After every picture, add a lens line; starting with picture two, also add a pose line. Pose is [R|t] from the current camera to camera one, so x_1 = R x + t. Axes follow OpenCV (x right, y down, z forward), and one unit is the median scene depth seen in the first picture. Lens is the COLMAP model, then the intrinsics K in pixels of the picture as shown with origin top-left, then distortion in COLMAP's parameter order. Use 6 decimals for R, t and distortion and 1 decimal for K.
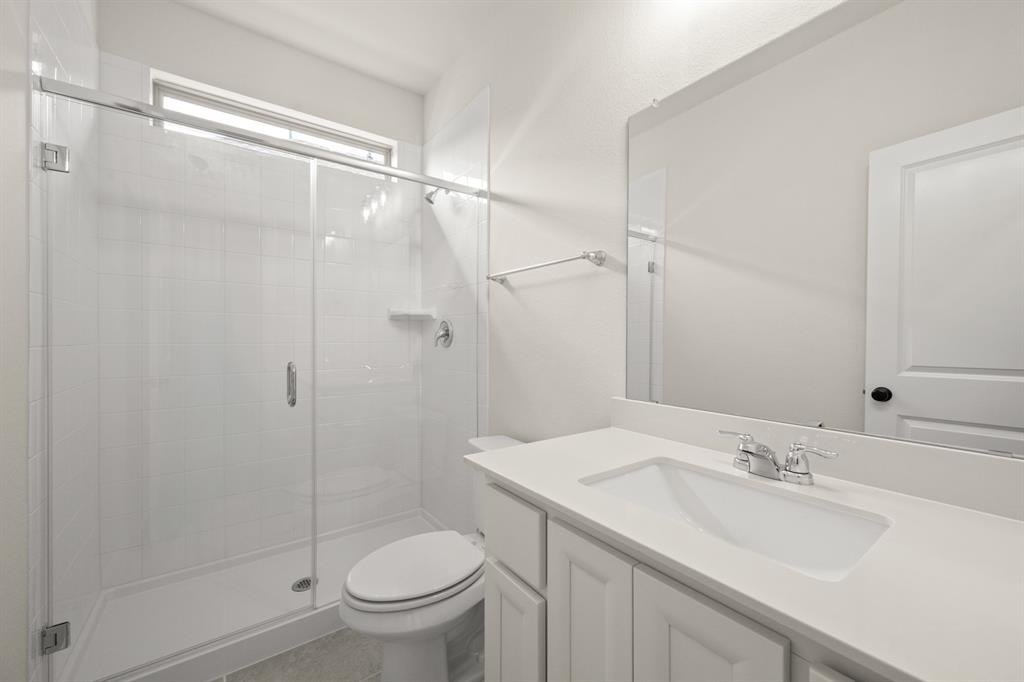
lens RADIAL K [[404.6, 0, 509.2], [0, 404.6, 337.5], [0, 0, 1]] dist [0.001448, 0.000779]
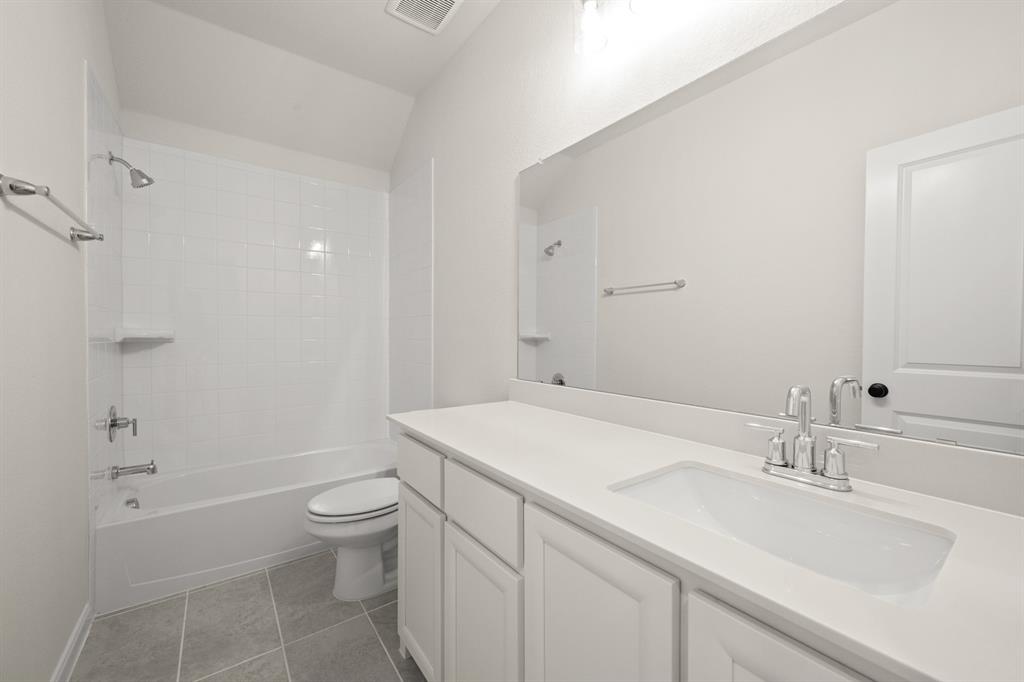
lens RADIAL K [[404.6, 0, 517.1], [0, 404.6, 343.6], [0, 0, 1]] dist [0.001448, 0.000779]
pose [[0.999577, 0.004260, 0.028756, 0.106104], [-0.005014, 0.999645, 0.026183, -0.002471], [-0.028634, -0.026316, 0.999243, -0.156684]]
